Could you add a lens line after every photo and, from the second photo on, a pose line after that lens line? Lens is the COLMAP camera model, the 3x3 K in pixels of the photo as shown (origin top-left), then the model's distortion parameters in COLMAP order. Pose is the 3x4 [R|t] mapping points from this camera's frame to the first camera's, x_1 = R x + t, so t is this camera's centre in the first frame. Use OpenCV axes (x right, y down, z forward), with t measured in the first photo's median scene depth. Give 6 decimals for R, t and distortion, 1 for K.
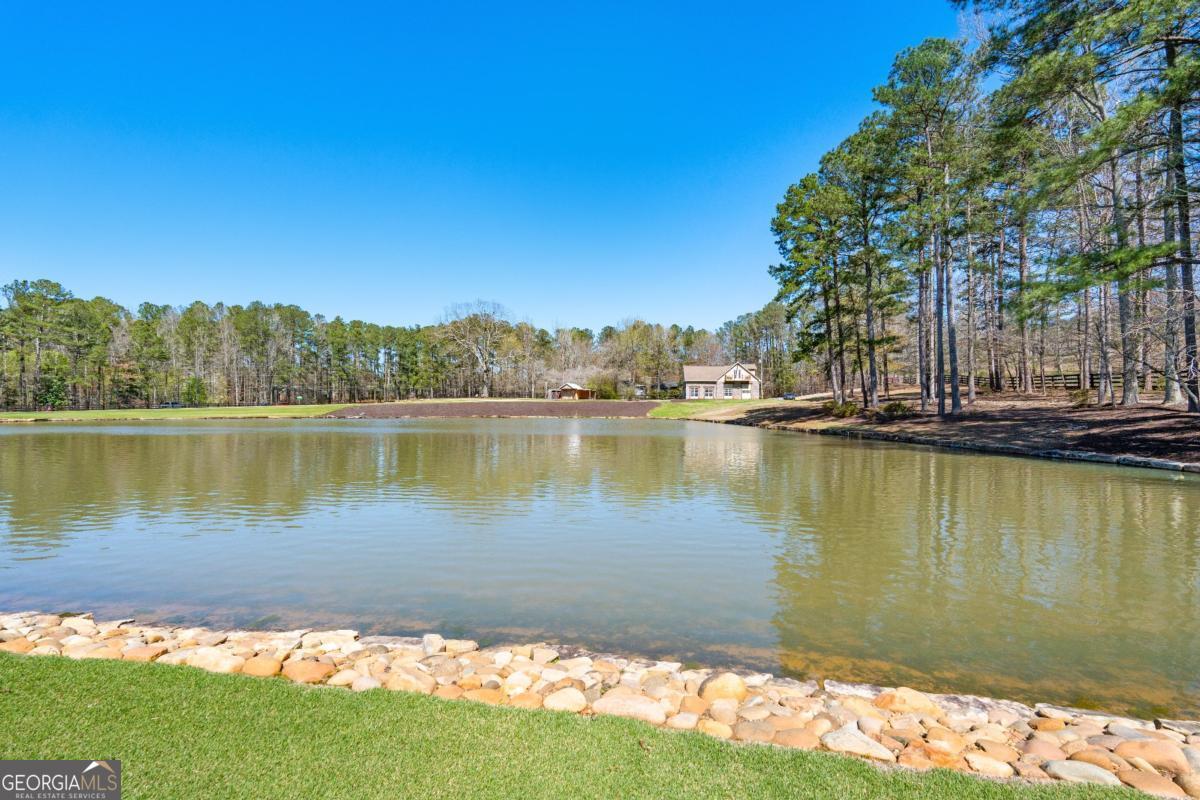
lens RADIAL K [[544.4, 0, 600.0], [0, 544.4, 400.0], [0, 0, 1]] dist [-0.000305, -0.000221]
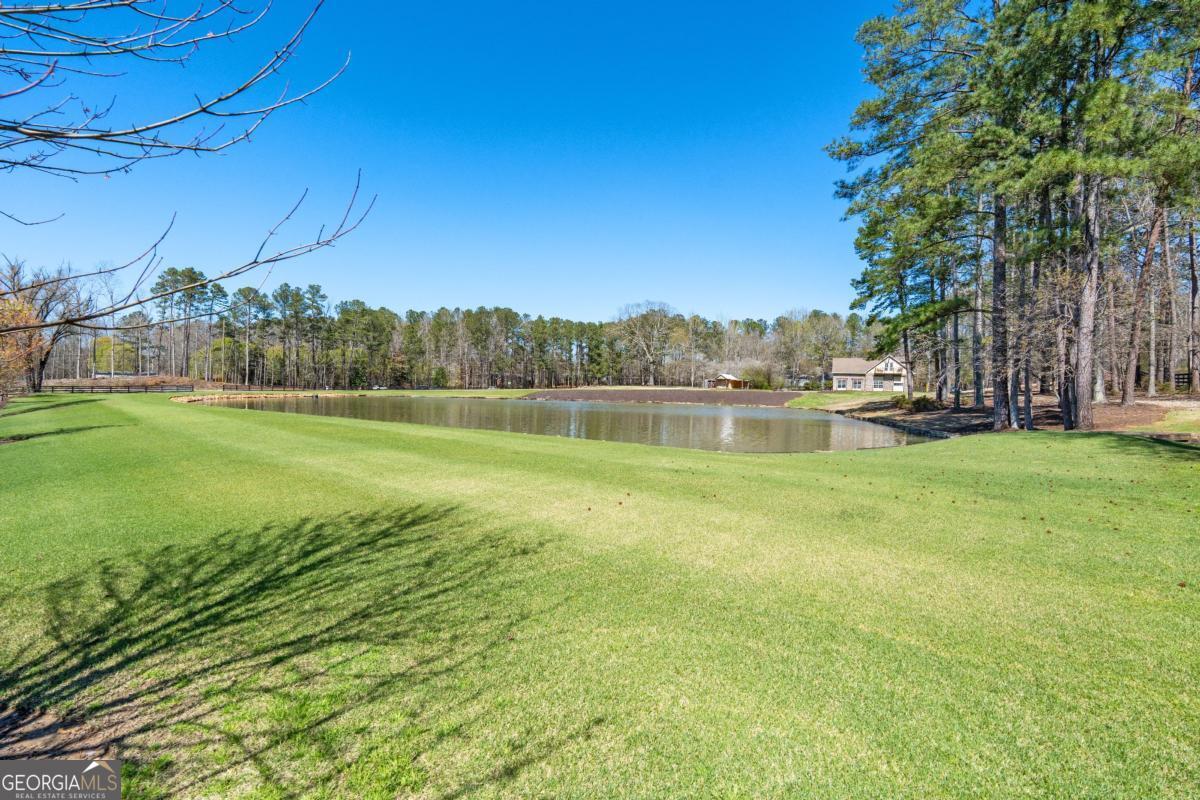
lens RADIAL K [[552.1, 0, 588.6], [0, 552.1, 395.7], [0, 0, 1]] dist [0.002072, 0.000298]
pose [[0.930977, 0.023973, -0.364291, 0.085271], [-0.018519, 0.999658, 0.018458, -0.002156], [0.364609, -0.010437, 0.931102, -0.123772]]
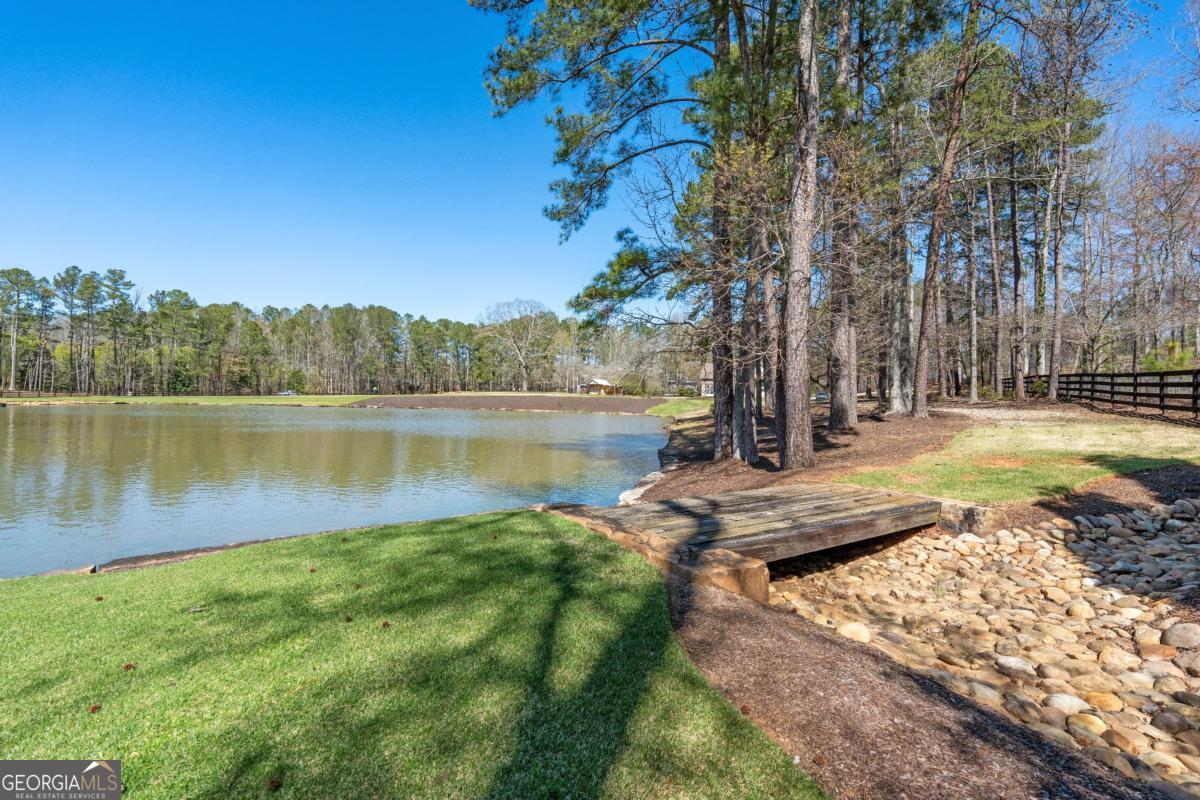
lens RADIAL K [[544.4, 0, 600.0], [0, 544.4, 400.0], [0, 0, 1]] dist [-0.000305, -0.000221]
pose [[0.975470, 0.021979, -0.219033, 0.153802], [-0.019947, 0.999735, 0.011483, -0.002968], [0.219227, -0.006832, 0.975650, -0.000419]]
